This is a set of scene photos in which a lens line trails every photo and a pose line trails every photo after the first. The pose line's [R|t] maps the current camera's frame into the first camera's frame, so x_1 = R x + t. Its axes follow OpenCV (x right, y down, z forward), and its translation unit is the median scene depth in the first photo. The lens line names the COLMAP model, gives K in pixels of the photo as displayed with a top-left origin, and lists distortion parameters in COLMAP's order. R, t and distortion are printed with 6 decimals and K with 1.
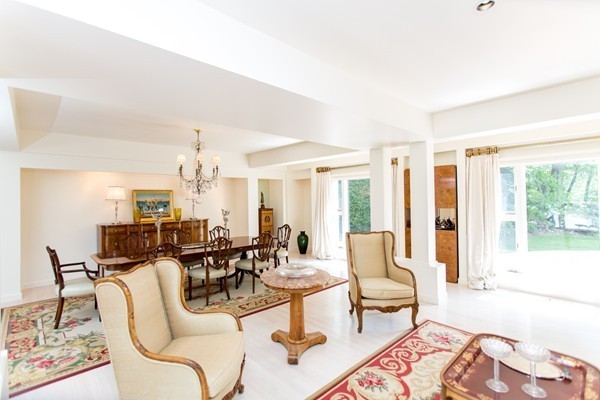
lens RADIAL K [[286.8, 0, 300.0], [0, 286.8, 200.0], [0, 0, 1]] dist [0.002681, 0.000363]
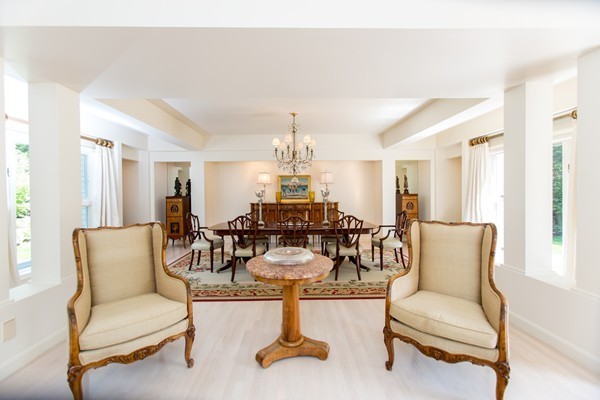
lens RADIAL K [[264.6, 0, 300.0], [0, 264.6, 200.0], [0, 0, 1]] dist [-0.001199, 0.000298]
pose [[0.745506, 0.026166, -0.665985, 0.242676], [-0.003352, 0.999364, 0.035511, 0.028922], [0.666490, -0.024241, 0.745120, 0.229013]]
